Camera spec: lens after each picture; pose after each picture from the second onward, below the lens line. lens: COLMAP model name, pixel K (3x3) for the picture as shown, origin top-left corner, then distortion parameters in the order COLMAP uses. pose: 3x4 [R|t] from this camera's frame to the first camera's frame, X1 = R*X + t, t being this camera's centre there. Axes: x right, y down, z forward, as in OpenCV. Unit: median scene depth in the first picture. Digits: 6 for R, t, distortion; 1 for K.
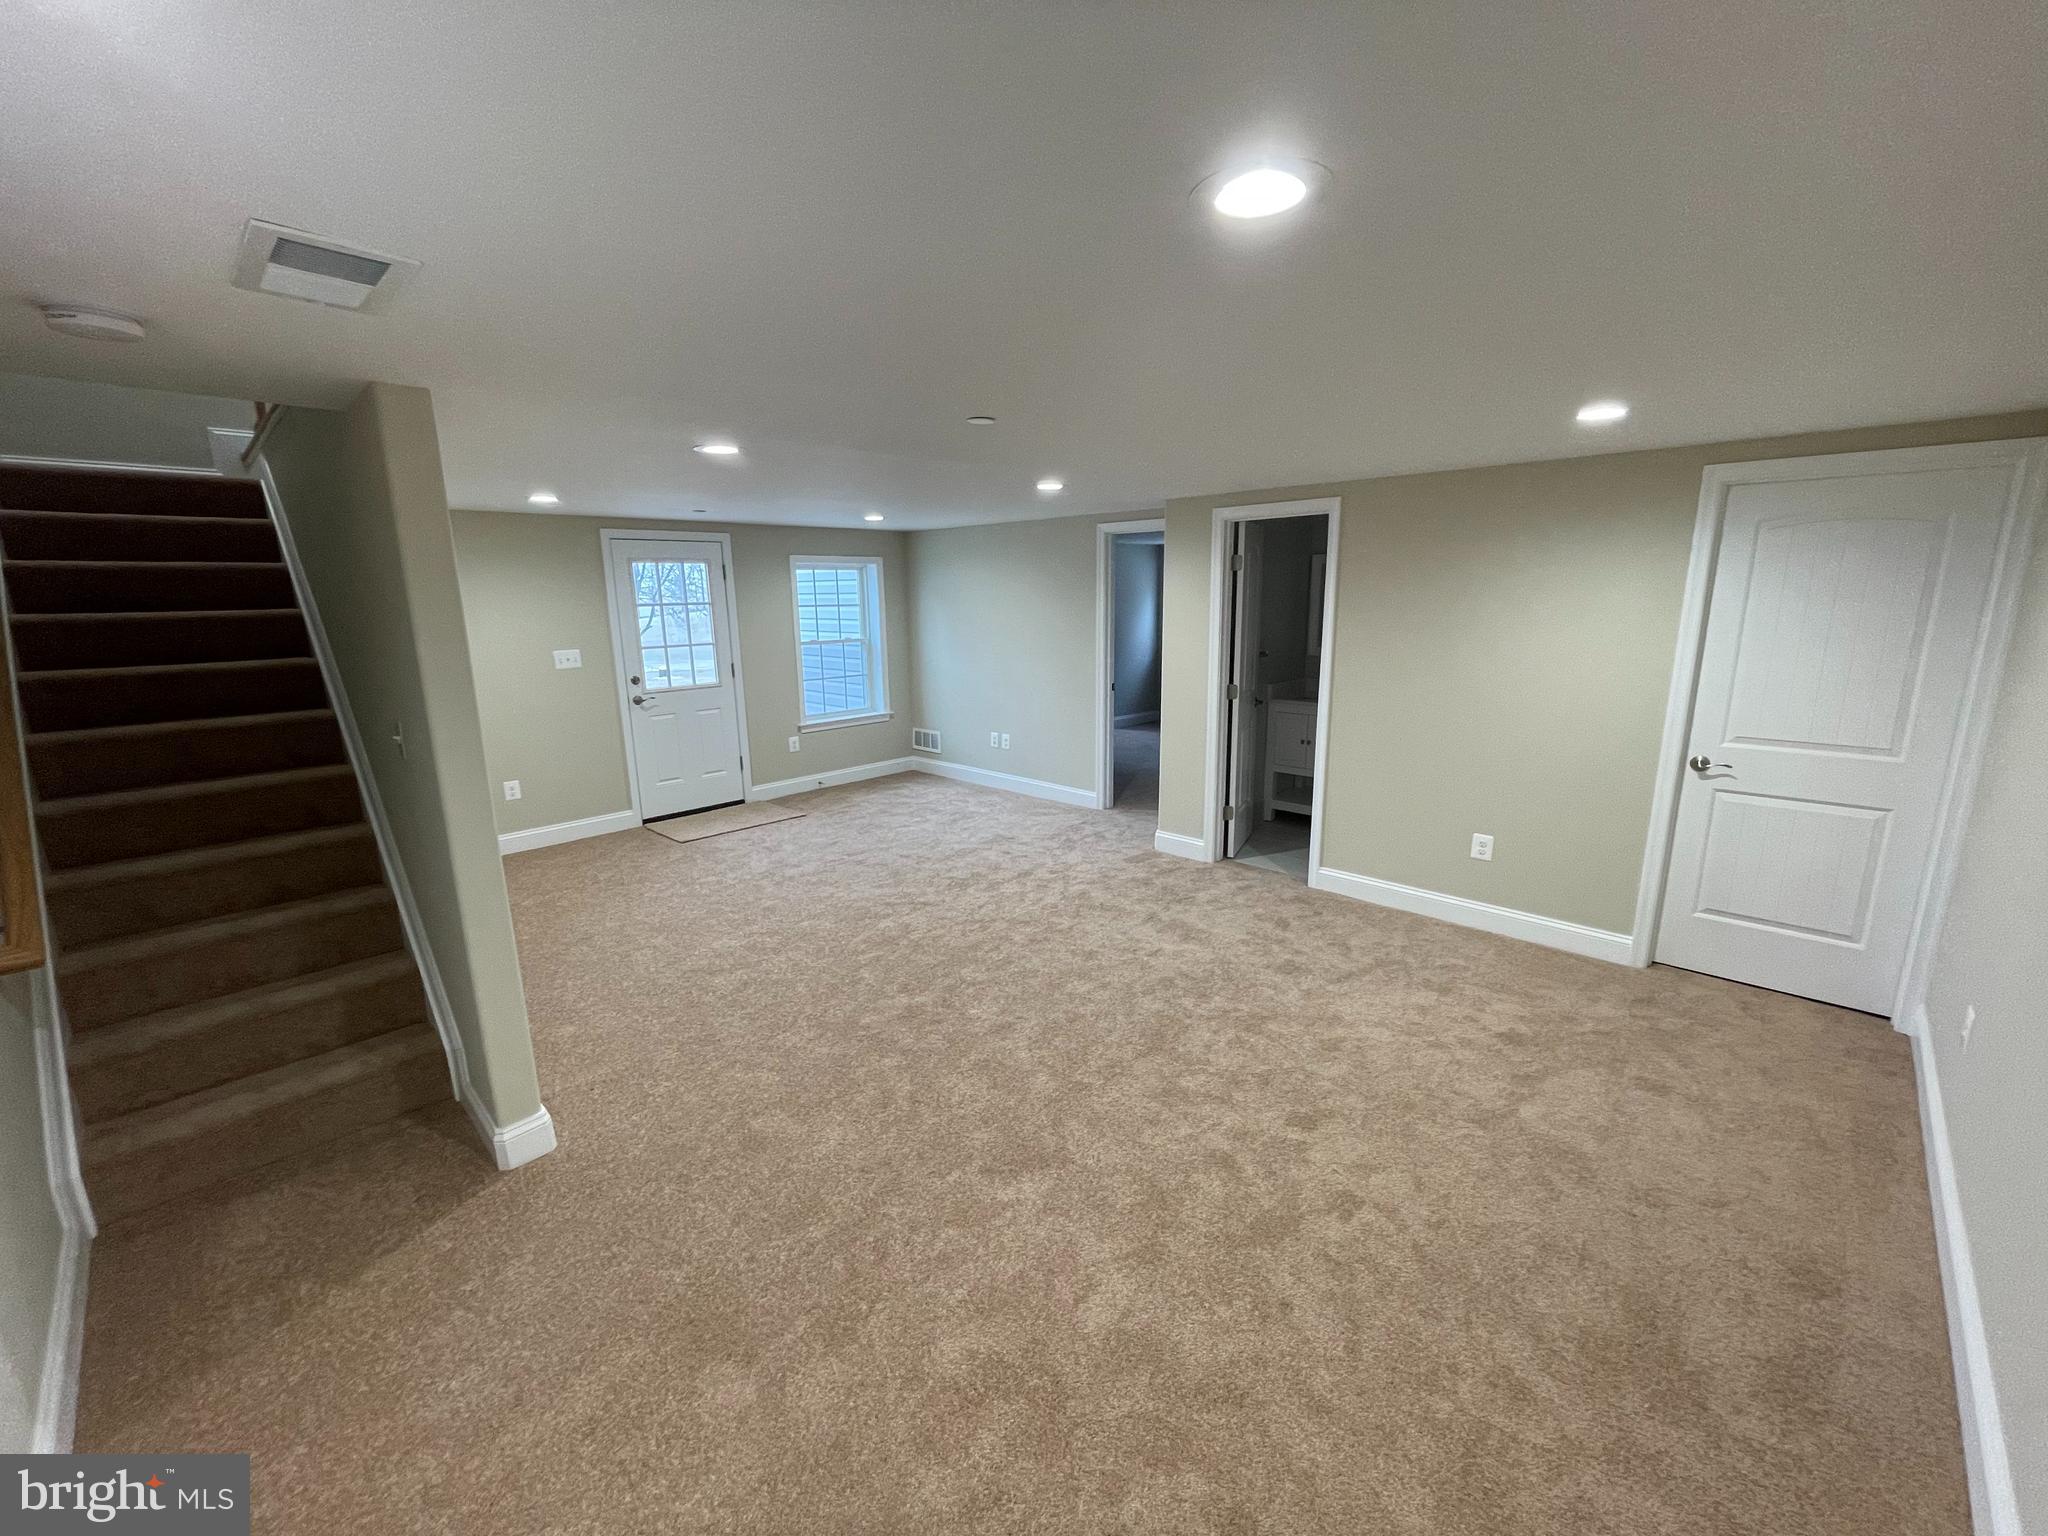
lens RADIAL K [[822.8, 0, 1024.0], [0, 822.8, 768.0], [0, 0, 1]] dist [-0.000342, 0.000052]
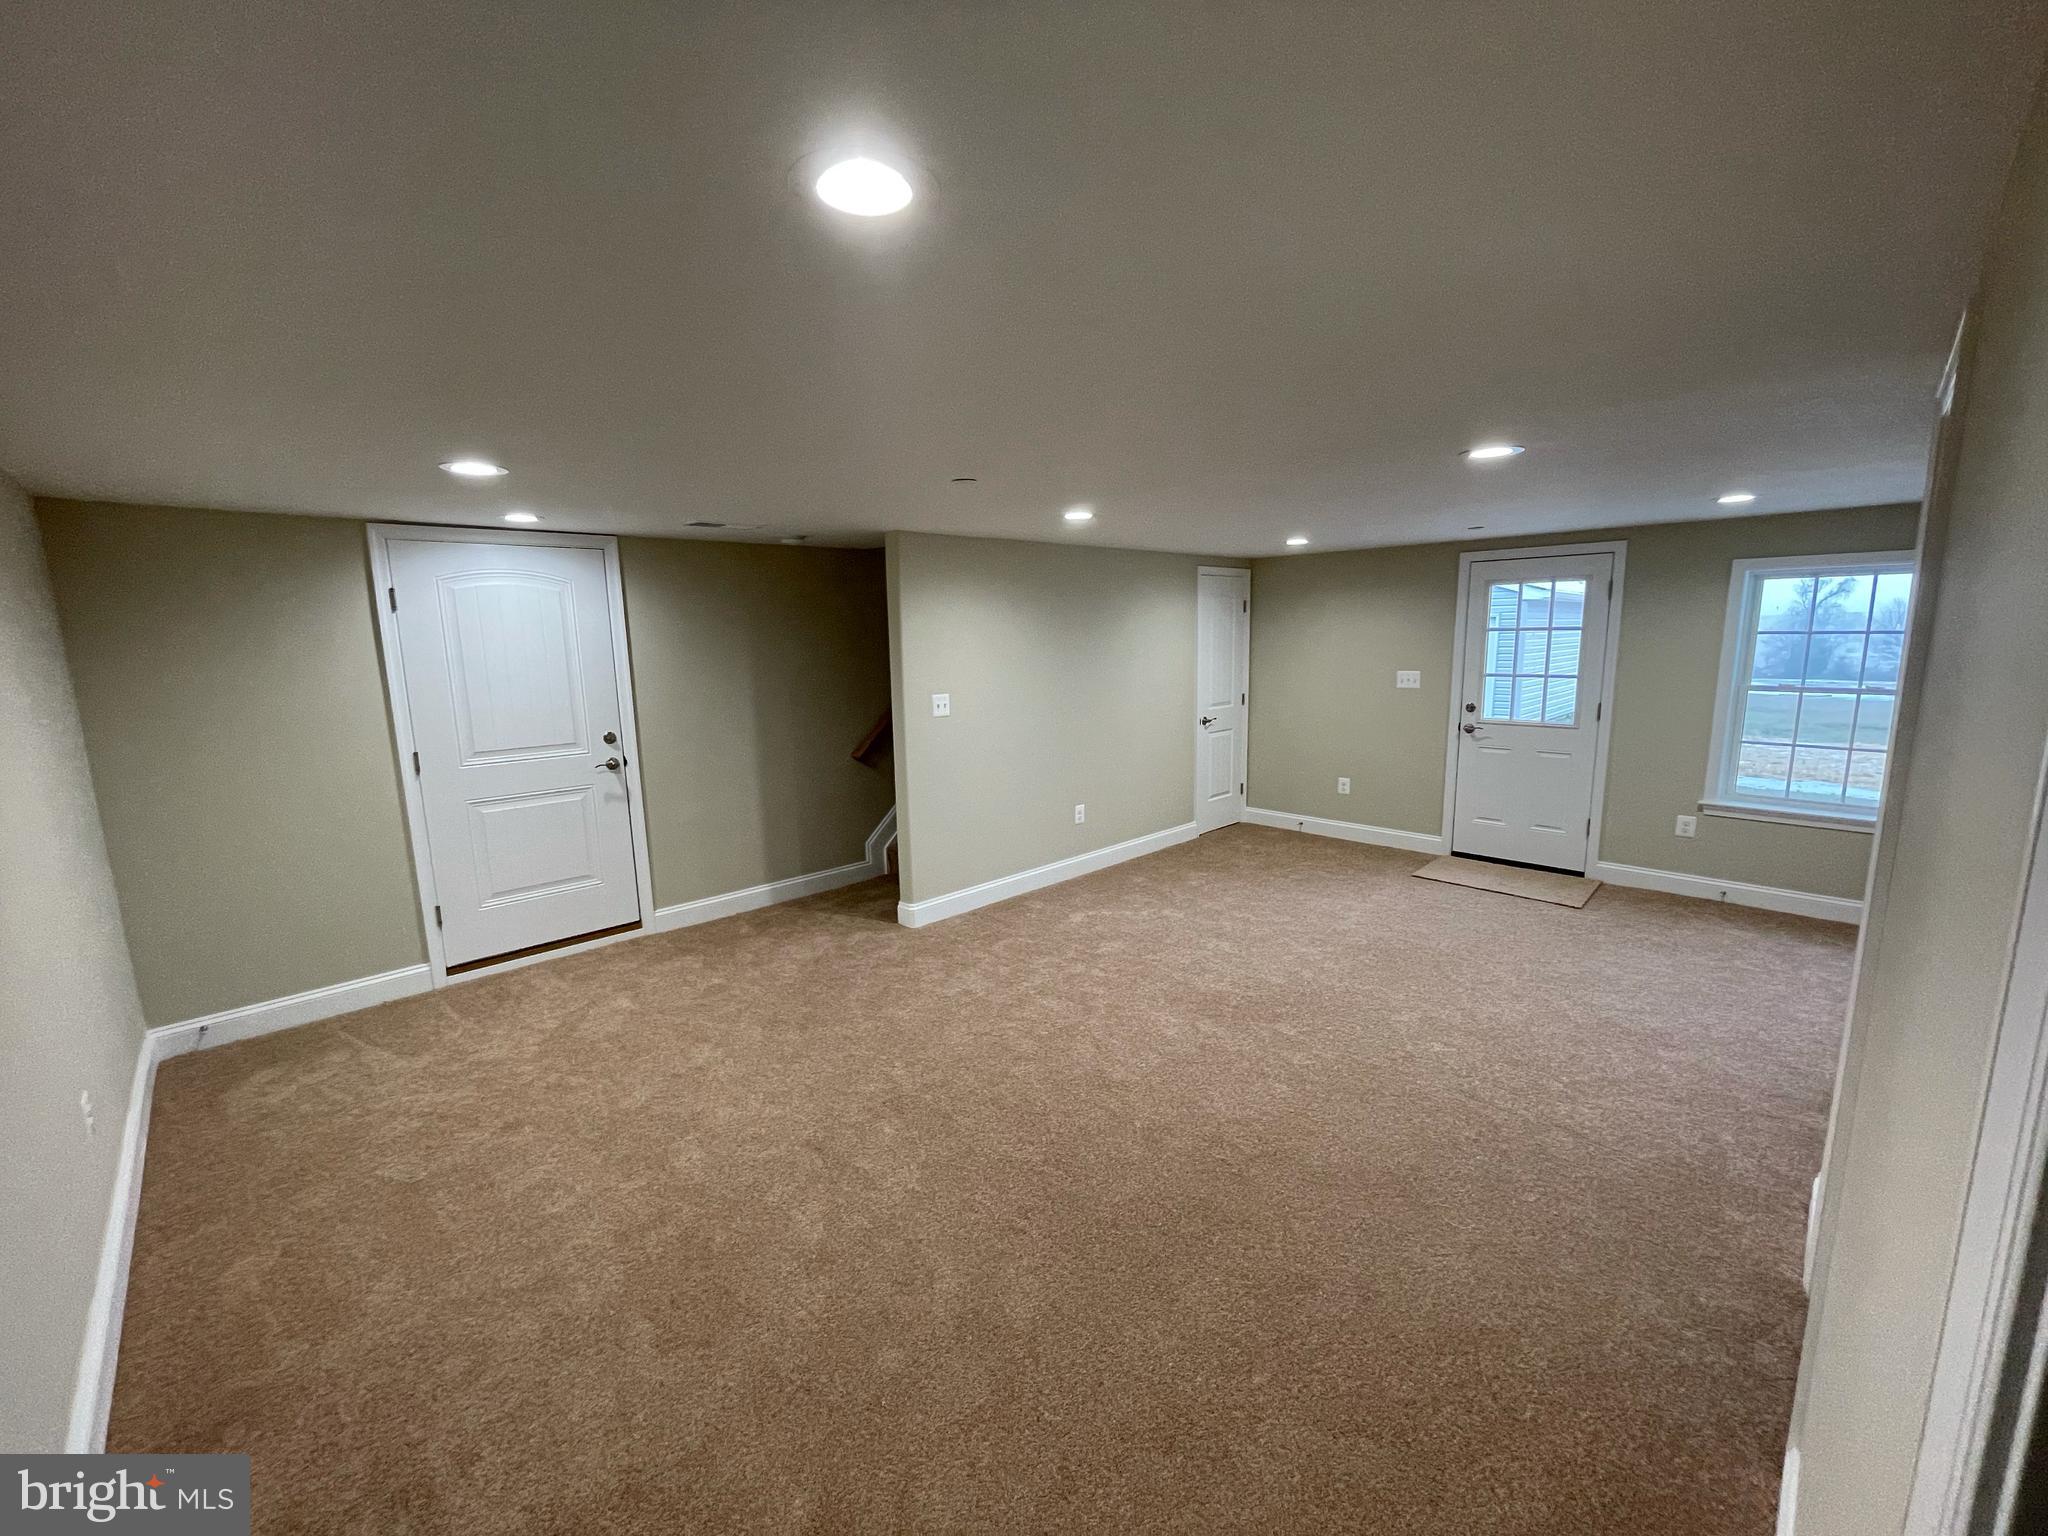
lens RADIAL K [[822.8, 0, 1024.0], [0, 822.8, 768.0], [0, 0, 1]] dist [-0.000342, 0.000052]
pose [[-0.023049, 0.177455, -0.983859, 0.490748], [-0.193768, 0.964666, 0.178532, -0.108350], [0.980777, 0.194755, 0.012151, 0.487549]]
